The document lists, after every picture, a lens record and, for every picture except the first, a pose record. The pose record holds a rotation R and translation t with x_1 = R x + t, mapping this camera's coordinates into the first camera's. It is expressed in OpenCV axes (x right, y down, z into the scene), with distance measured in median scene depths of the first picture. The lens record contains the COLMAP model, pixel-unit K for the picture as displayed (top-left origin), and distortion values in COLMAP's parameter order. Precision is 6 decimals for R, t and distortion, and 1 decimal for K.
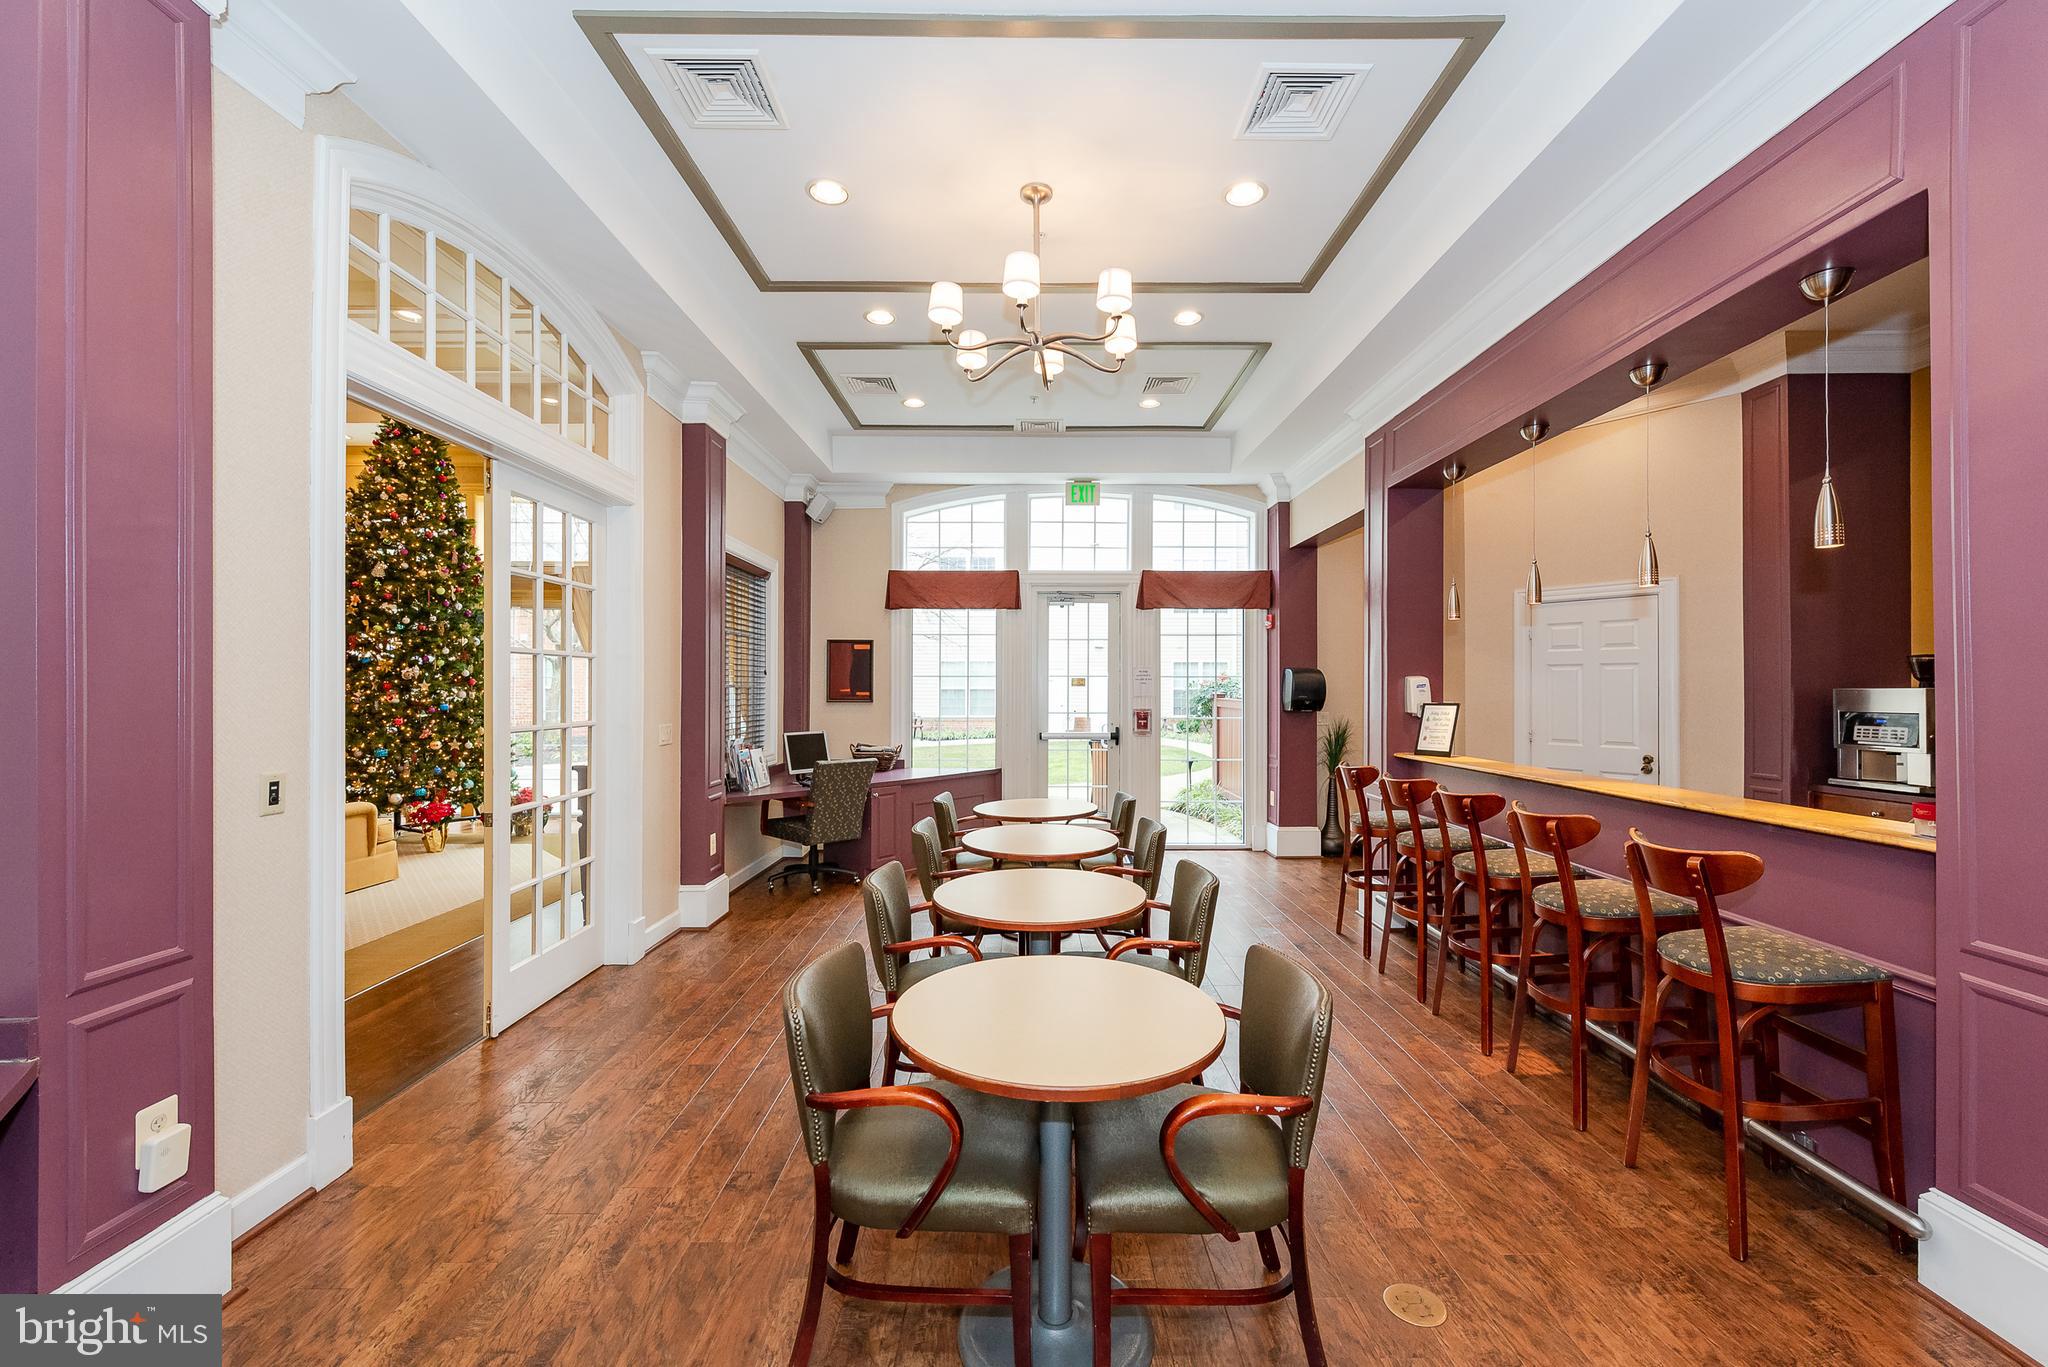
lens RADIAL K [[837.4, 0, 1039.0], [0, 837.4, 695.0], [0, 0, 1]] dist [-0.000227, -0.000709]
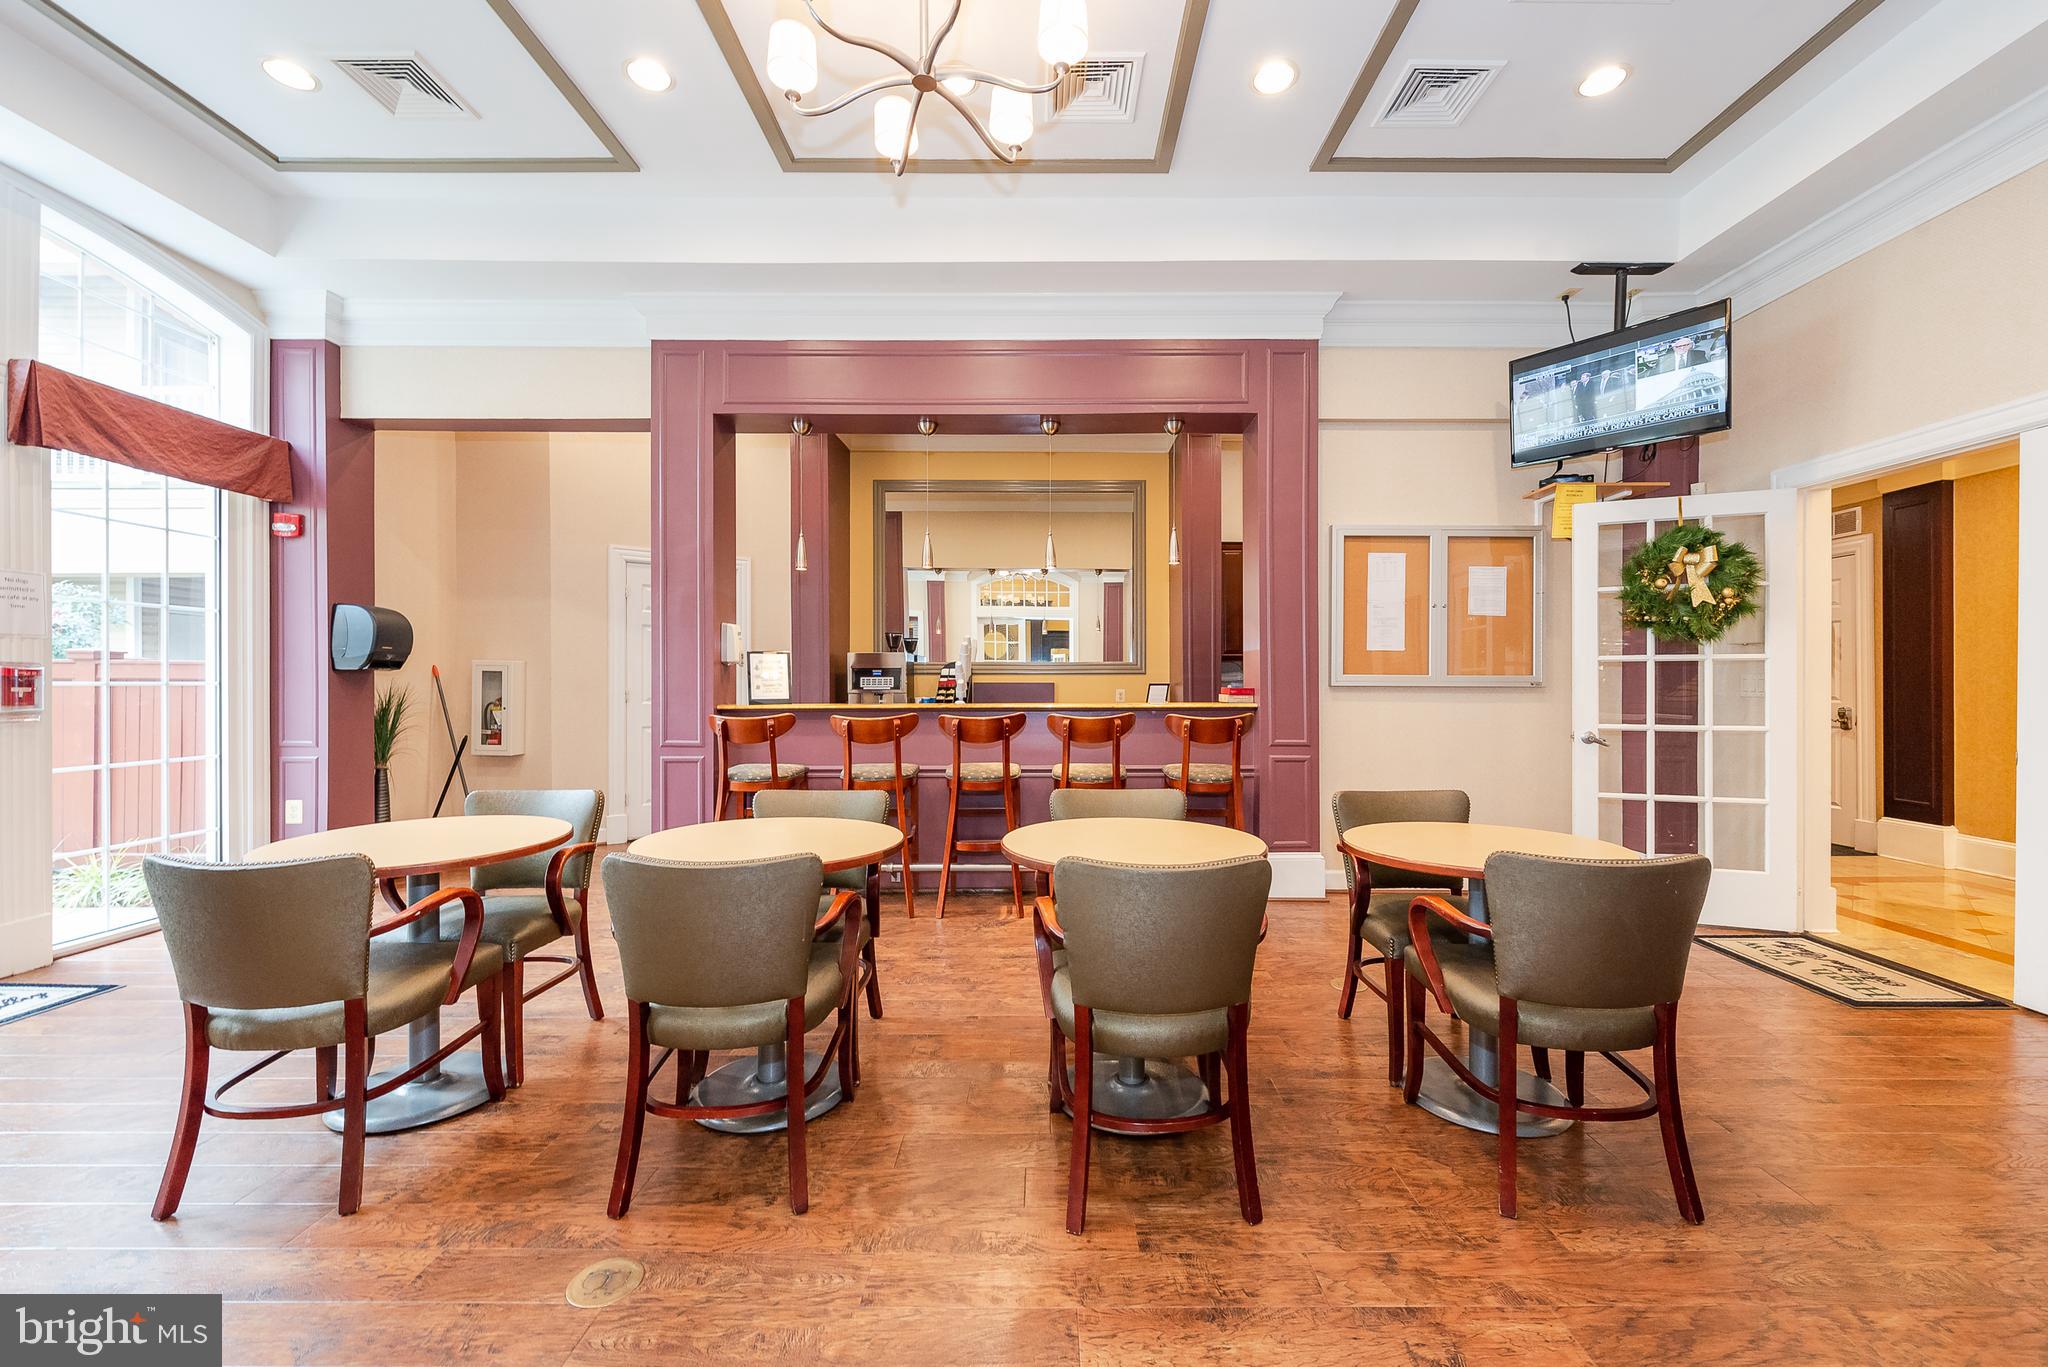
lens RADIAL K [[837.4, 0, 1039.0], [0, 837.4, 695.0], [0, 0, 1]] dist [-0.000227, -0.000709]
pose [[0.009968, -0.001870, 0.999949, -0.341380], [-0.000338, 0.999998, 0.001874, 0.037510], [-0.999950, -0.000357, 0.009967, 0.453789]]
